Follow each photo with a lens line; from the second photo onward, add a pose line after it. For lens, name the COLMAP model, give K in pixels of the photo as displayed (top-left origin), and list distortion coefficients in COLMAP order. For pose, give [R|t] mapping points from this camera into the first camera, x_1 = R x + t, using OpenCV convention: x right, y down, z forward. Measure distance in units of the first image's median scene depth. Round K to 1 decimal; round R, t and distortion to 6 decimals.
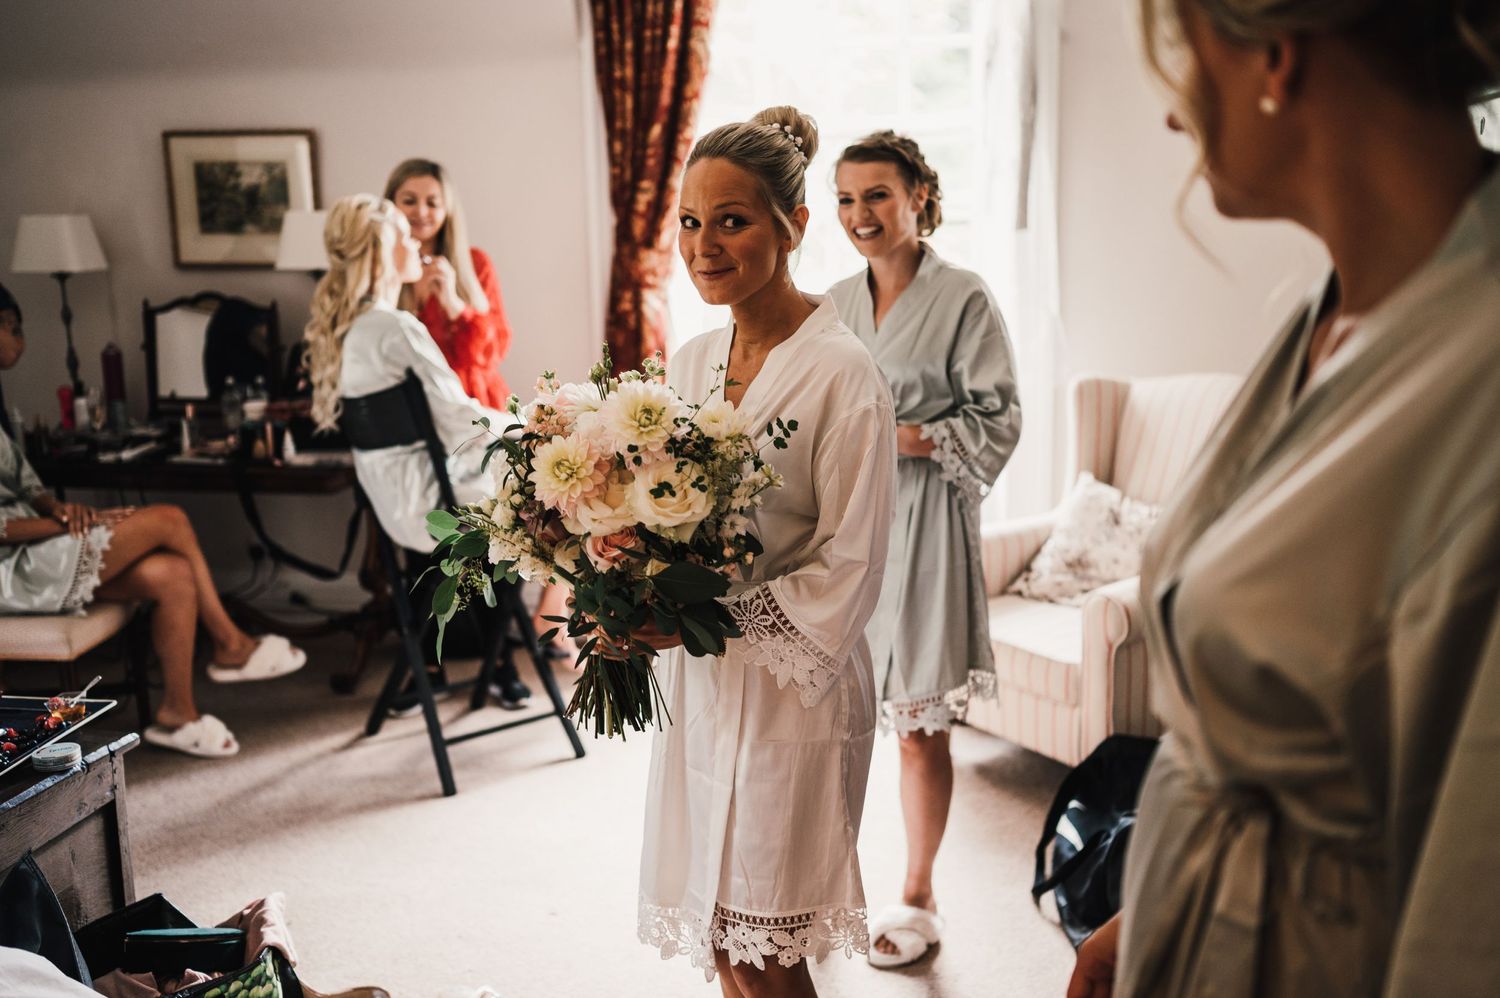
lens RADIAL K [[1366.1, 0, 750.0], [0, 1366.1, 499.0], [0, 0, 1]] dist [-0.037216, -0.017876]
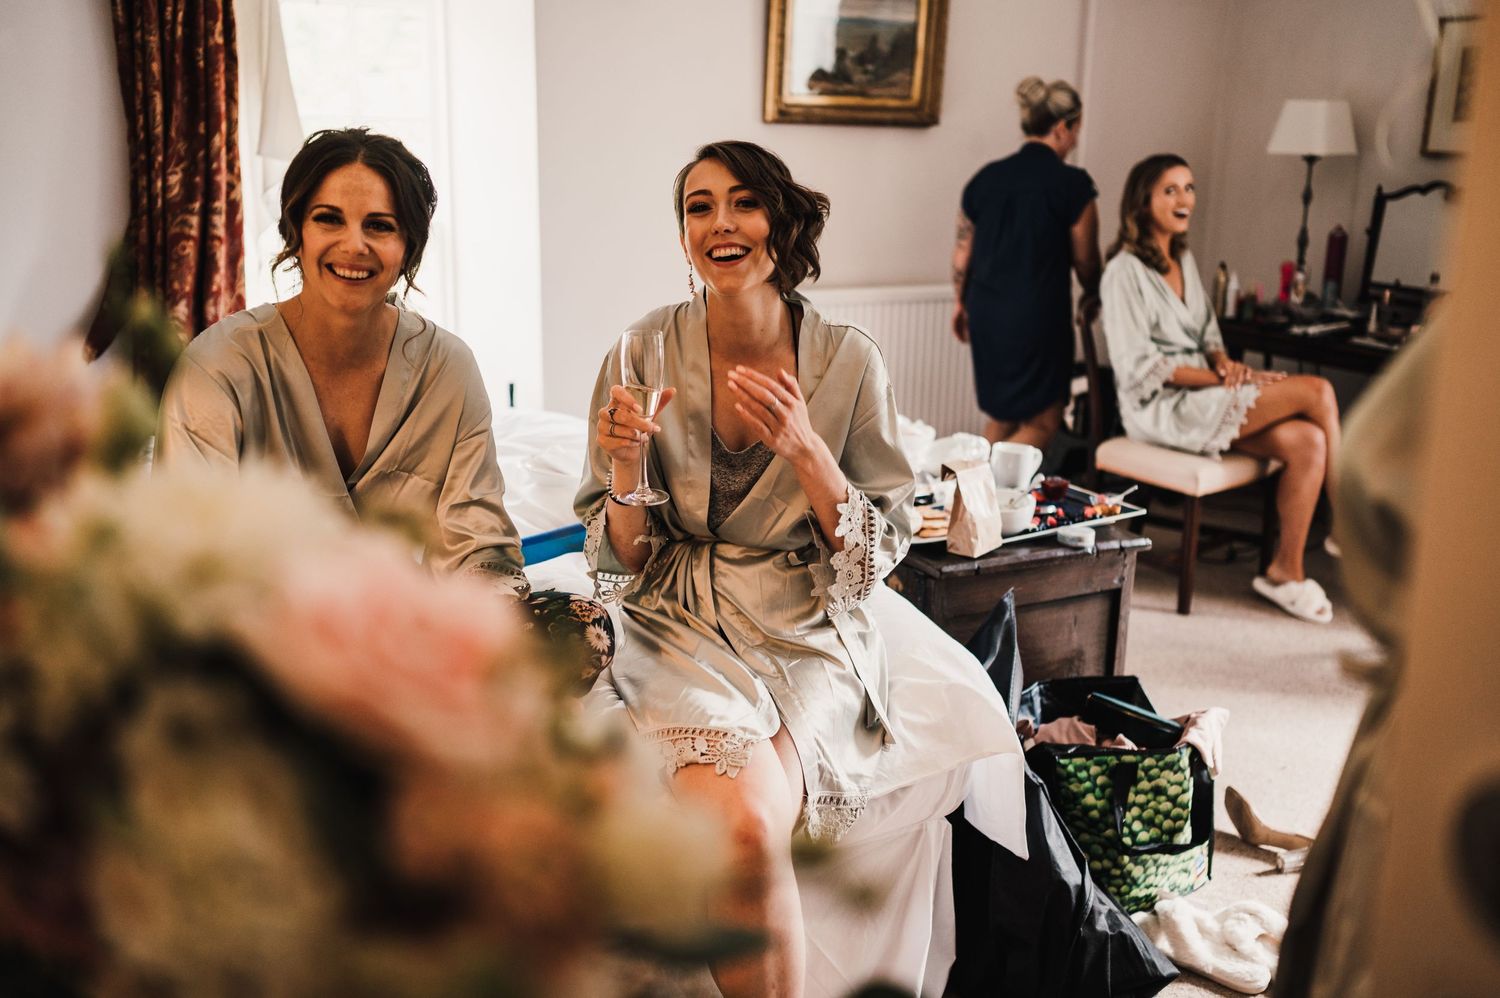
lens RADIAL K [[1366.1, 0, 750.0], [0, 1366.1, 499.0], [0, 0, 1]] dist [-0.037216, -0.017876]
pose [[0.605287, 0.226666, -0.763053, 0.138399], [-0.169315, 0.973326, 0.154820, 0.008404], [0.777792, 0.035487, 0.627519, -0.008664]]
